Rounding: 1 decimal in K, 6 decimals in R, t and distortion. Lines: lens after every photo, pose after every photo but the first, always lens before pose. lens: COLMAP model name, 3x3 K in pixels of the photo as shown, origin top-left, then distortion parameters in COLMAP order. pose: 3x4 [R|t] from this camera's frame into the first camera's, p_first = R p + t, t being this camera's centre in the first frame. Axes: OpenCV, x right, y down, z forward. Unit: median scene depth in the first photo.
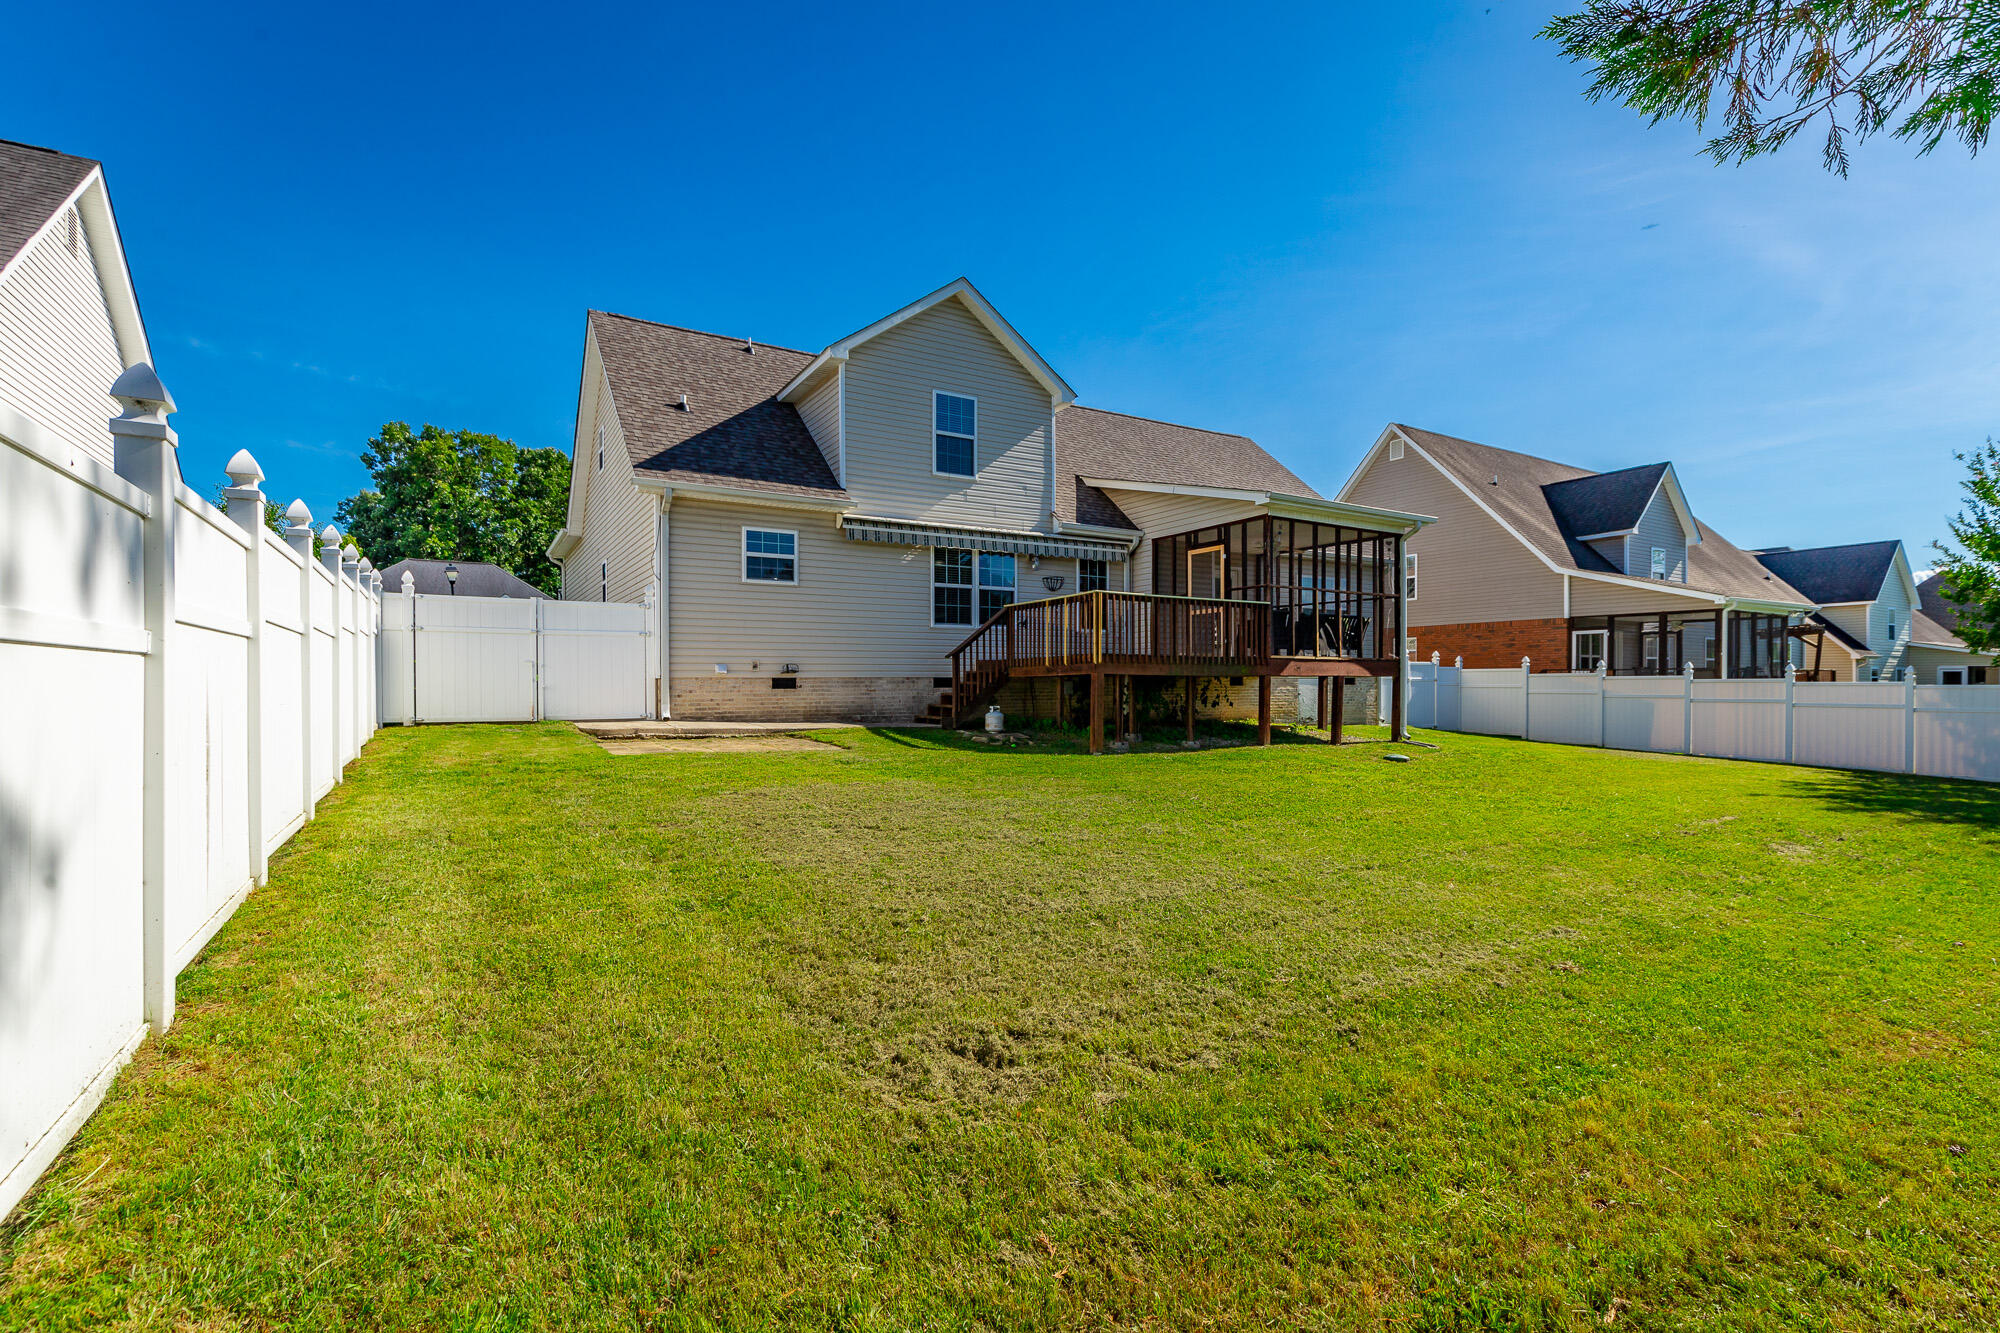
lens RADIAL K [[928.5, 0, 1000.6], [0, 928.5, 700.3], [0, 0, 1]] dist [0.015680, 0.000056]
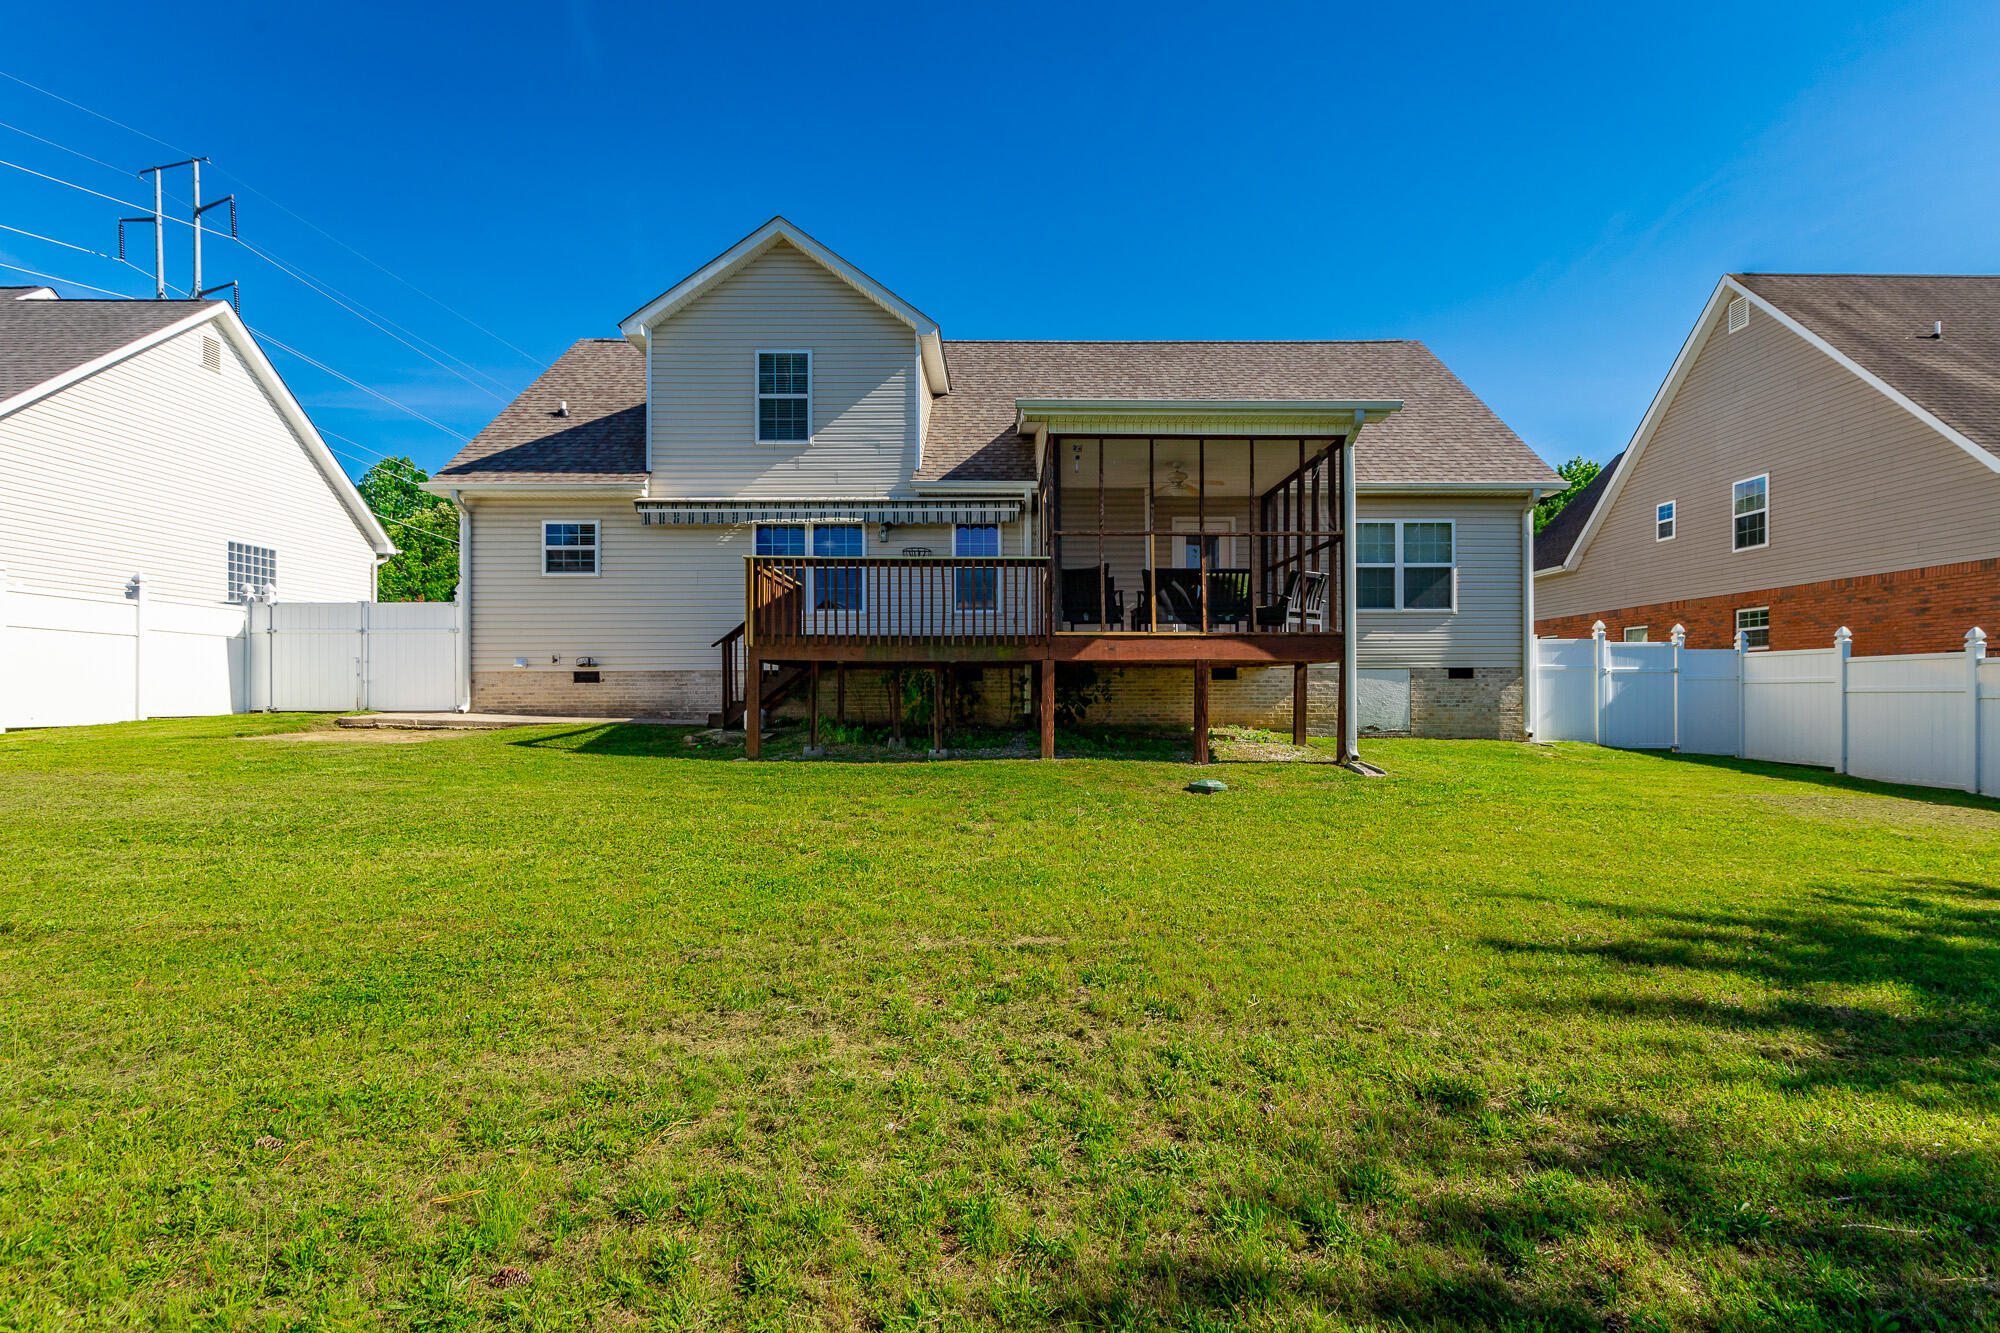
lens RADIAL K [[924.8, 0, 999.5], [0, 924.8, 695.4], [0, 0, 1]] dist [-0.000222, 0.000189]
pose [[0.855961, 0.001460, -0.517038, 0.591563], [-0.008425, 0.999903, -0.011125, 0.007389], [0.516972, 0.013879, 0.855890, 0.362170]]
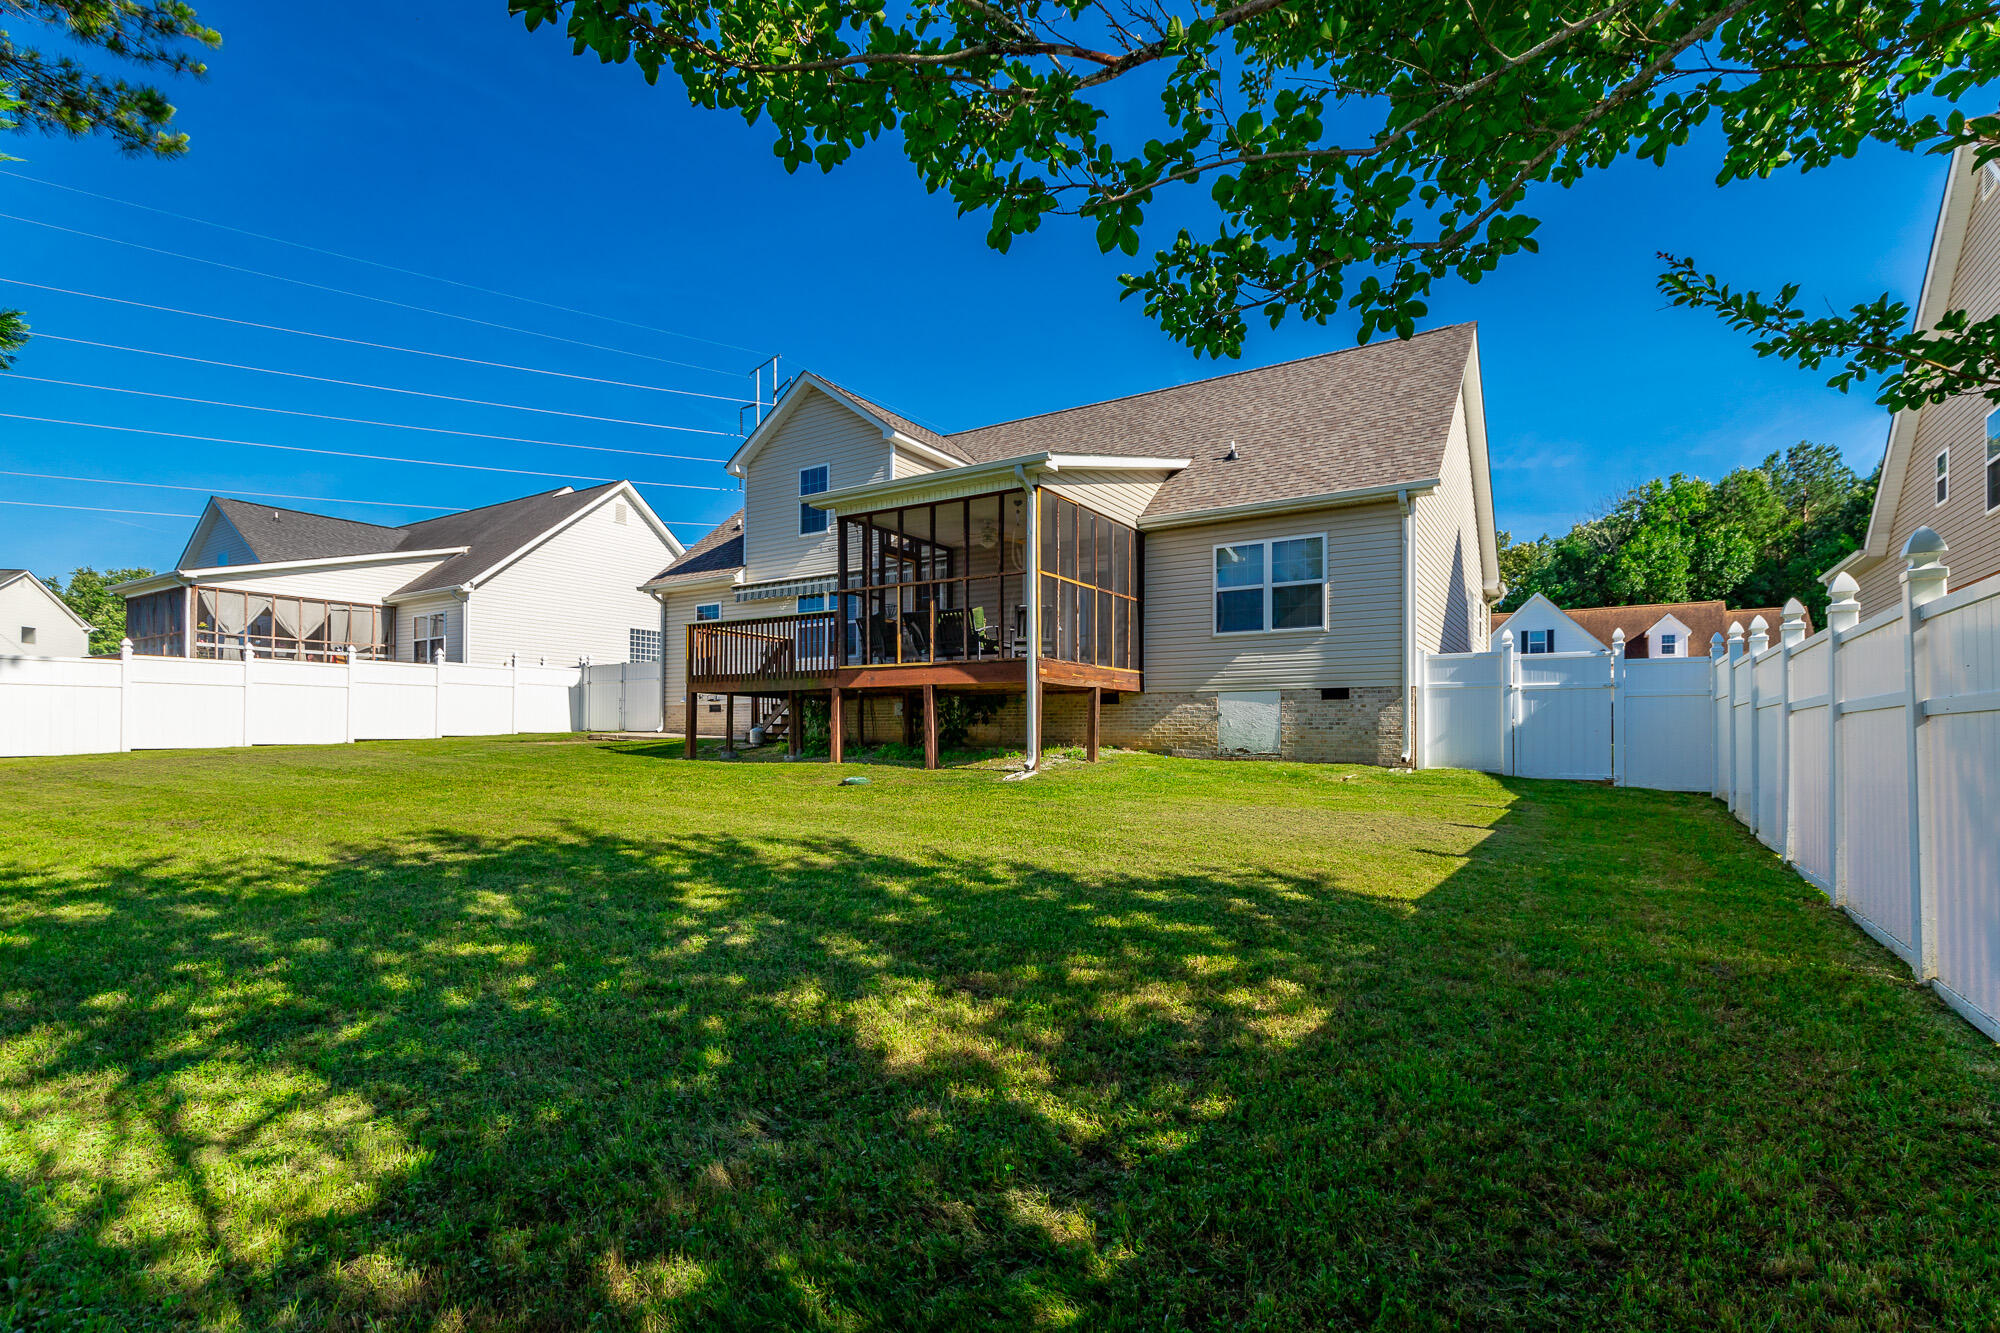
lens RADIAL K [[924.8, 0, 999.5], [0, 924.8, 695.4], [0, 0, 1]] dist [-0.000222, 0.000189]
pose [[0.433646, -0.035066, -0.900401, 1.140958], [-0.019065, 0.998662, -0.048075, 0.020293], [0.900881, 0.038014, 0.432397, 0.718580]]
